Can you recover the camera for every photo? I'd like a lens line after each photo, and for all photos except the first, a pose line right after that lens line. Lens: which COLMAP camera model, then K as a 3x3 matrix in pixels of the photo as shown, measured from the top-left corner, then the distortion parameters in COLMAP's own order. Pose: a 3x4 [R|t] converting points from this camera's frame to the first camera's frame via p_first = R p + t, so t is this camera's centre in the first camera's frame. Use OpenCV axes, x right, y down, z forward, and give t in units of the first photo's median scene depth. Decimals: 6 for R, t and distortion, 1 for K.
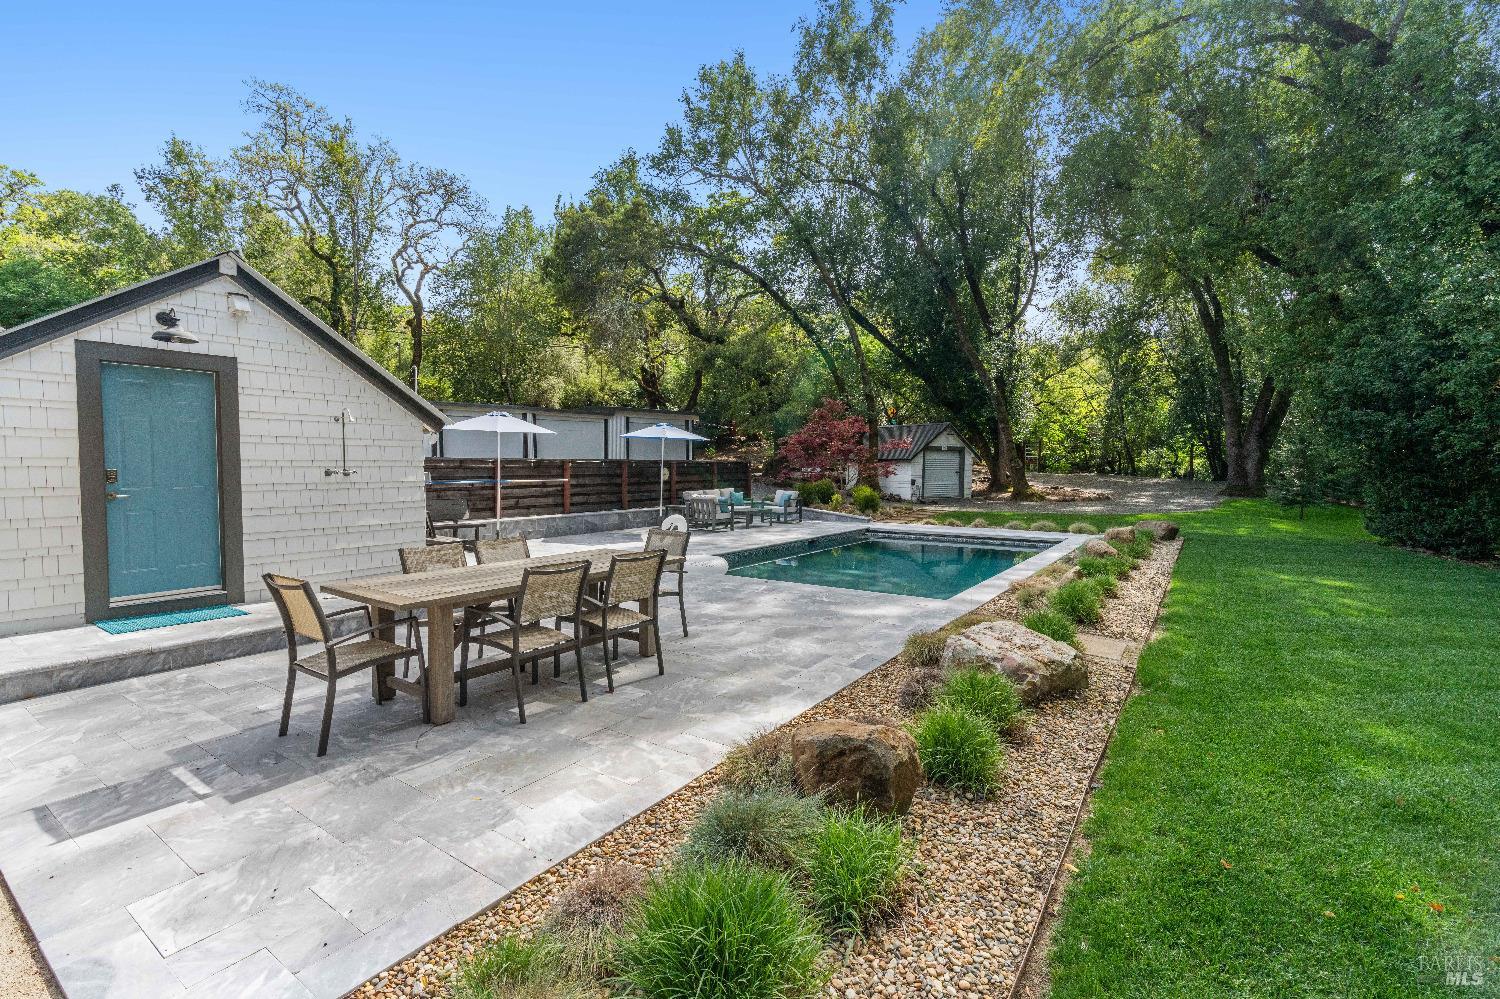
lens RADIAL K [[689.2, 0, 742.2], [0, 689.2, 496.7], [0, 0, 1]] dist [-0.003132, 0.000839]
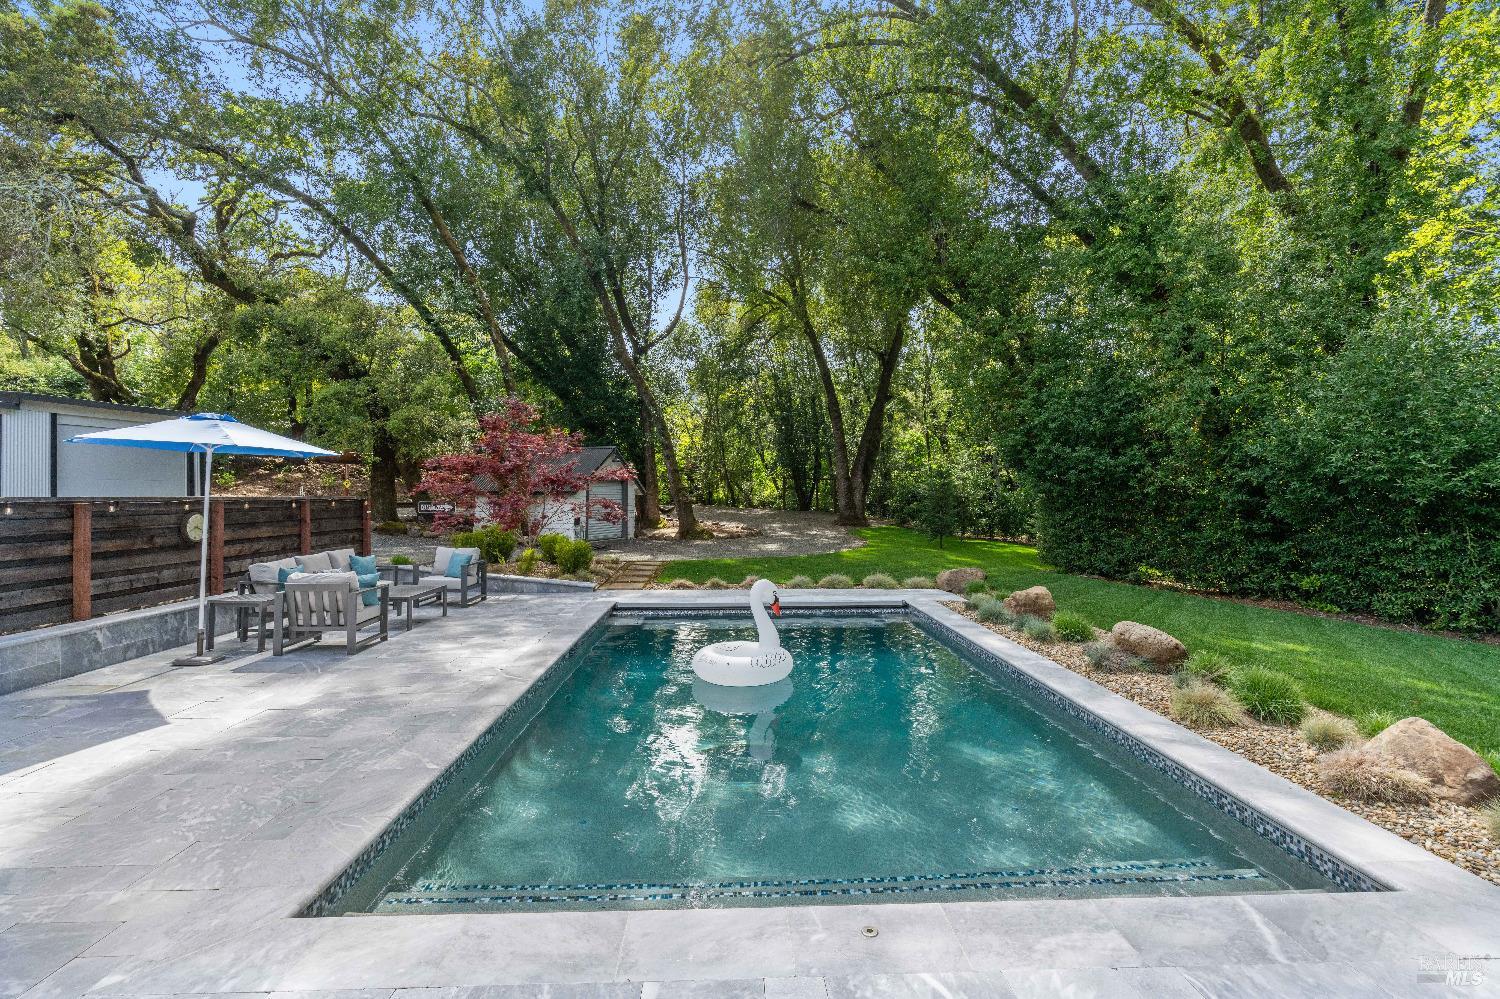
lens RADIAL K [[689.2, 0, 758.5], [0, 689.2, 497.1], [0, 0, 1]] dist [-0.003132, 0.000839]
pose [[0.794944, -0.004158, 0.606669, -0.058744], [0.030492, 0.998987, -0.033108, -0.016686], [-0.605916, 0.044818, 0.794265, 0.256943]]
